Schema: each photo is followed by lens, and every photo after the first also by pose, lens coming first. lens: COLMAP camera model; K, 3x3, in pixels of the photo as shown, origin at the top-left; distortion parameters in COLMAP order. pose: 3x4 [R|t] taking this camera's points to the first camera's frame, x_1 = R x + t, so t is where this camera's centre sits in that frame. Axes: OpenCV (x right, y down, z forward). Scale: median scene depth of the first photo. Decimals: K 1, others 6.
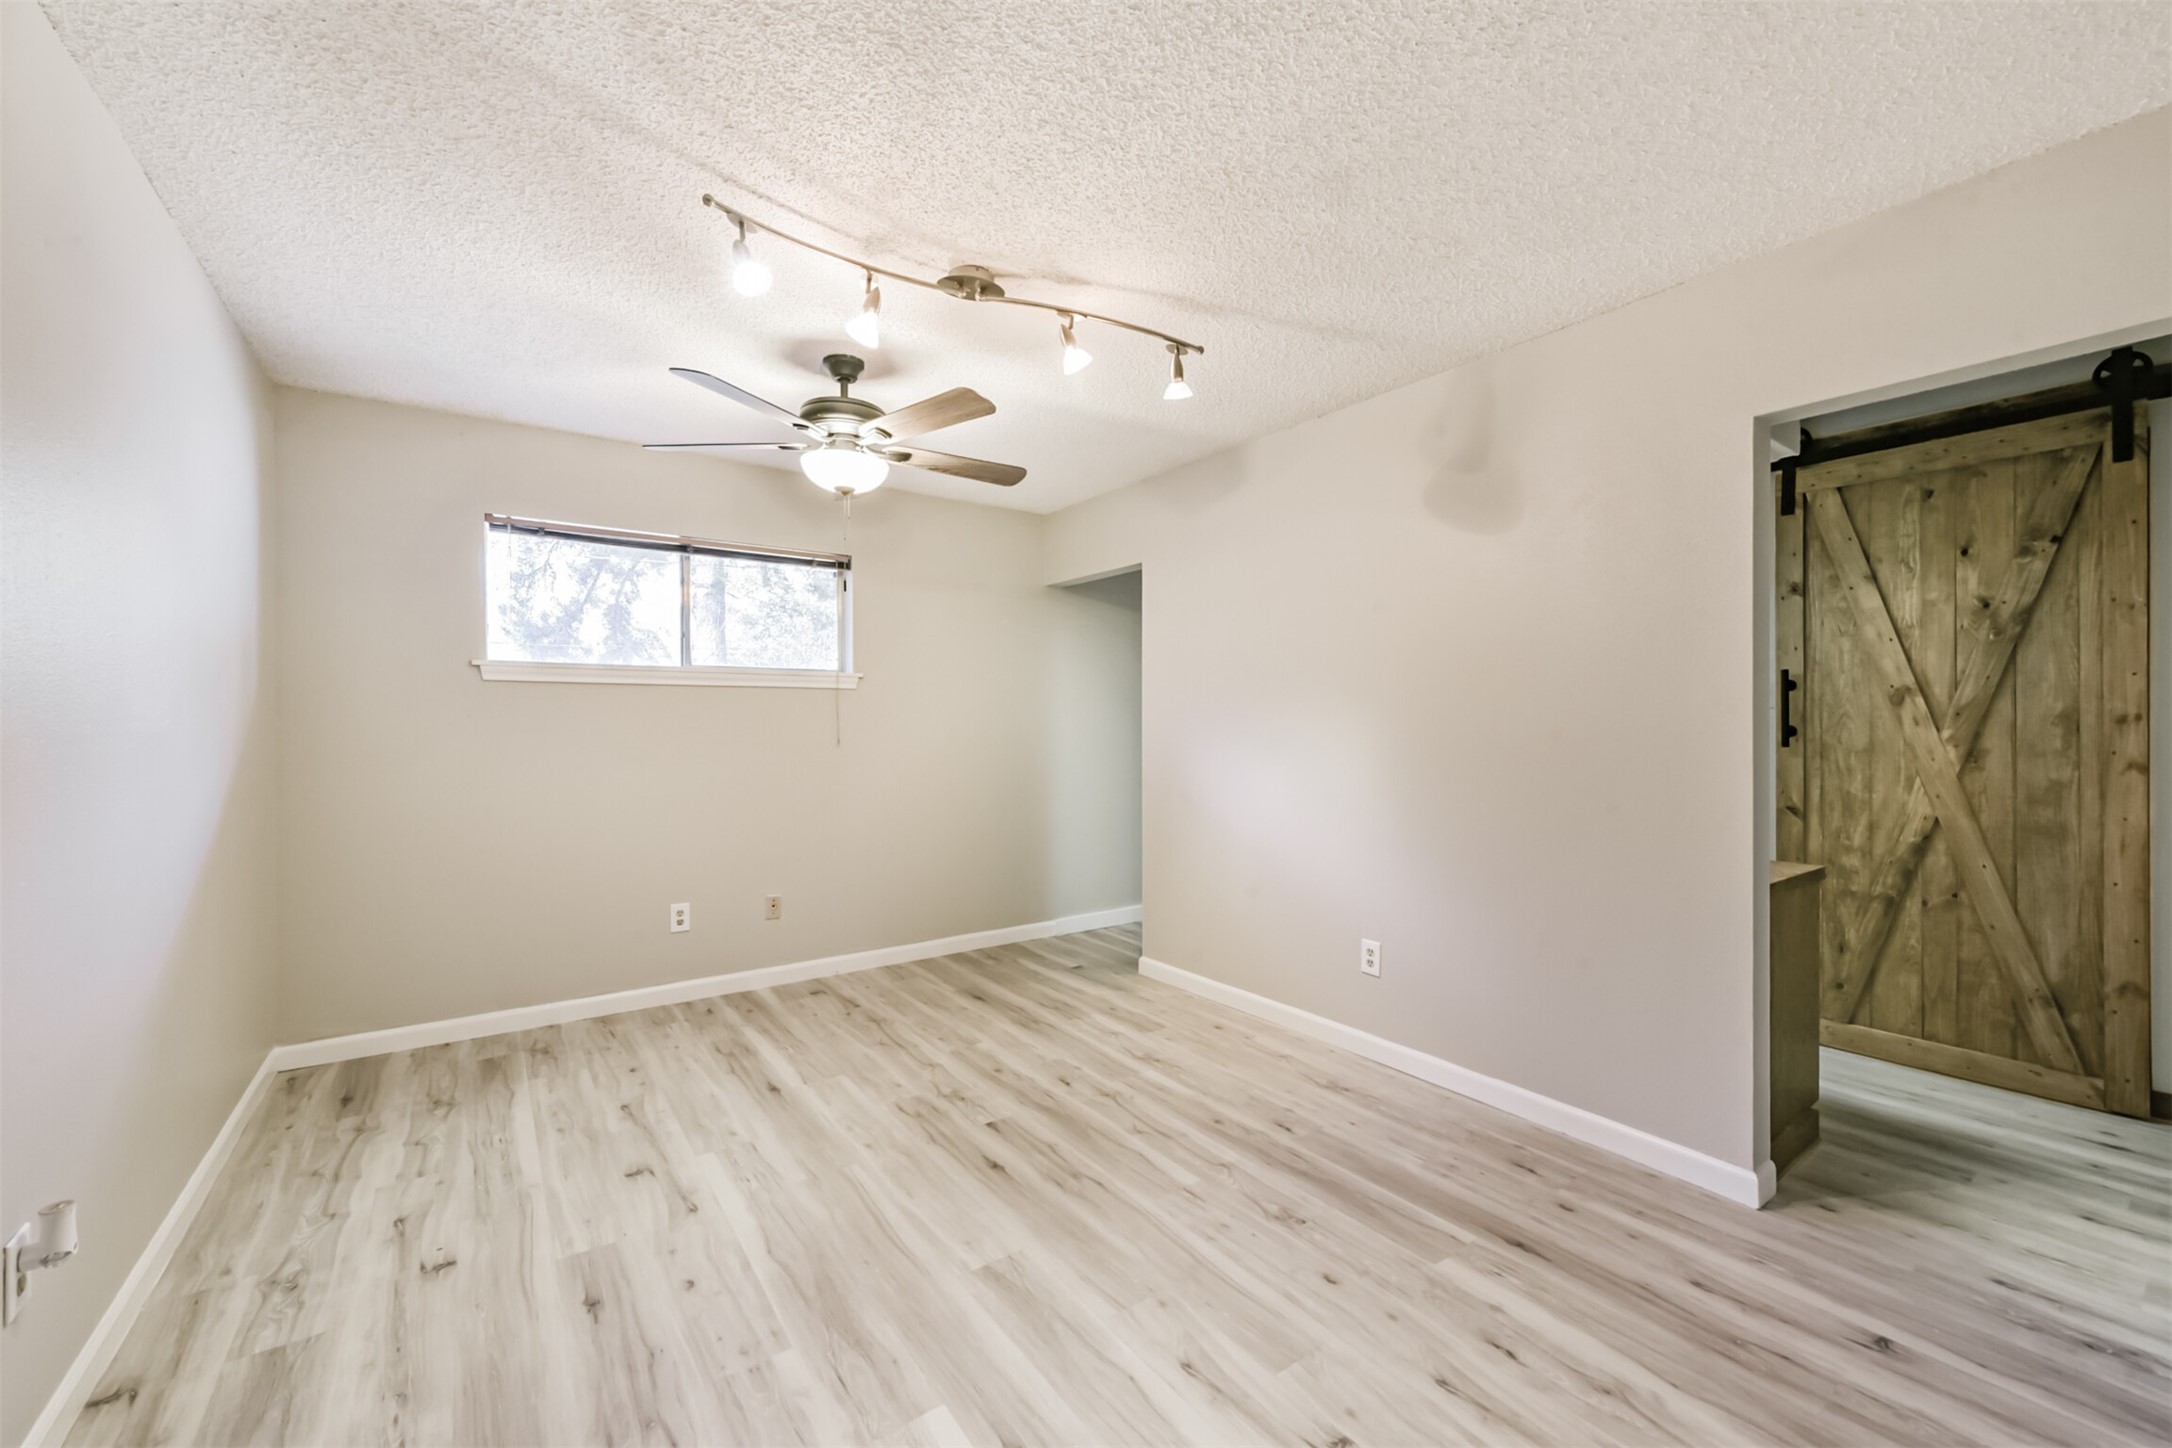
lens RADIAL K [[843.9, 0, 1078.7], [0, 843.9, 725.2], [0, 0, 1]] dist [0.000523, -0.001385]
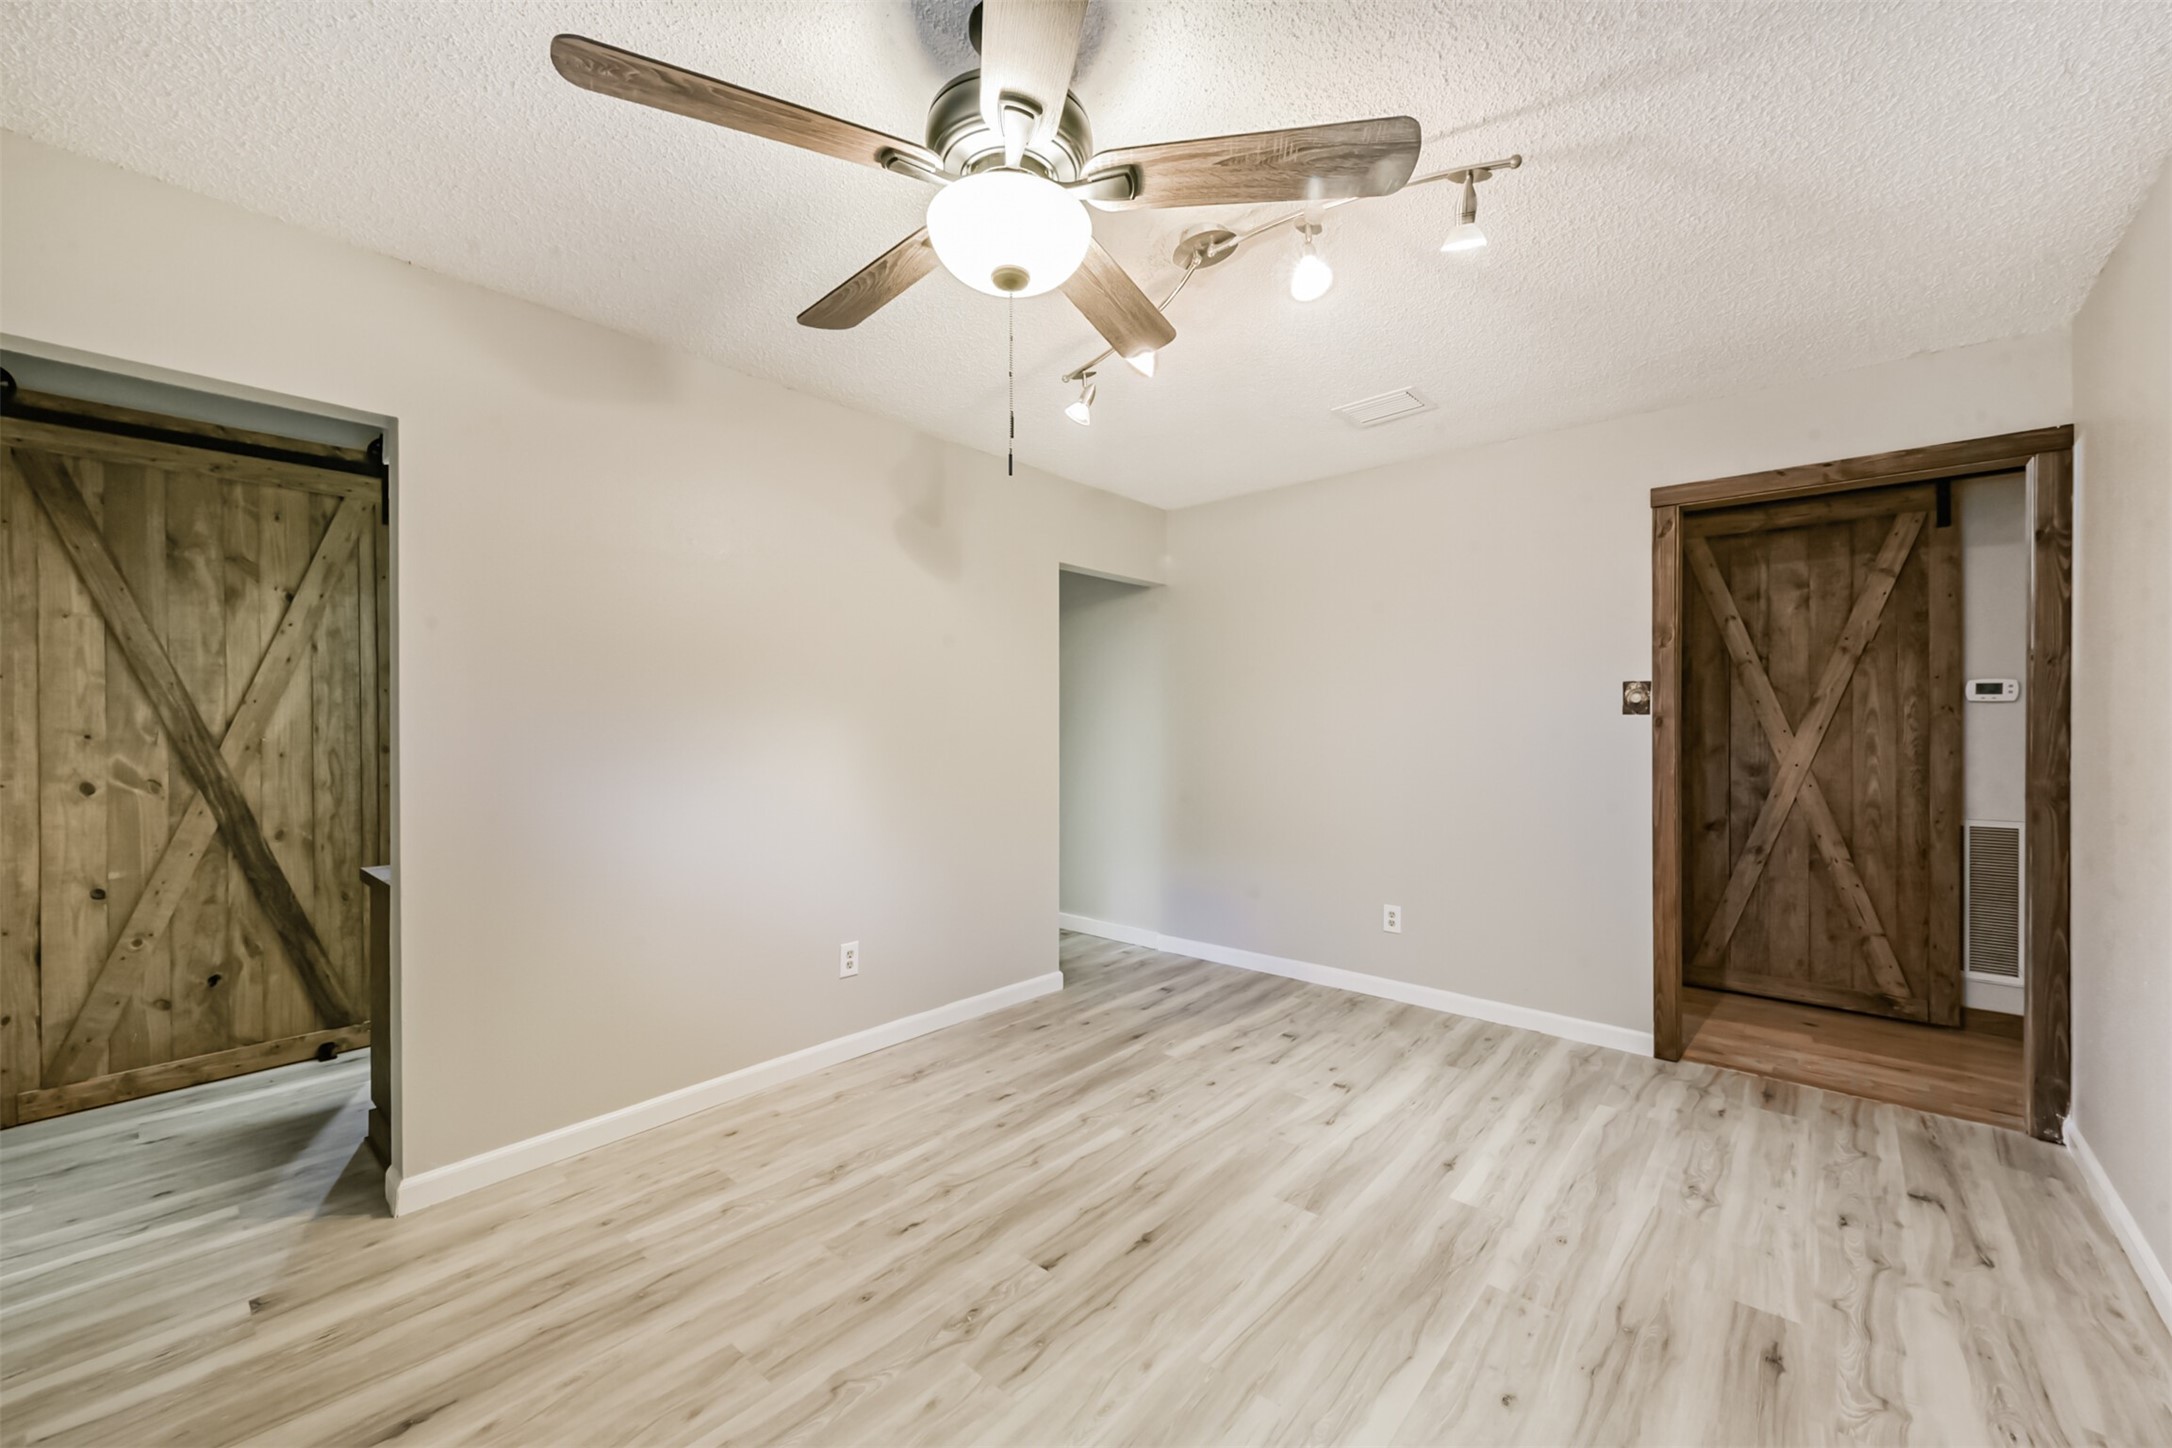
lens RADIAL K [[843.9, 0, 1074.5], [0, 843.9, 723.6], [0, 0, 1]] dist [0.000523, -0.001385]
pose [[-0.217852, 0.001132, 0.975981, -0.881846], [0.006434, 0.999979, 0.000276, -0.010562], [-0.975961, 0.006339, -0.217855, 1.188556]]
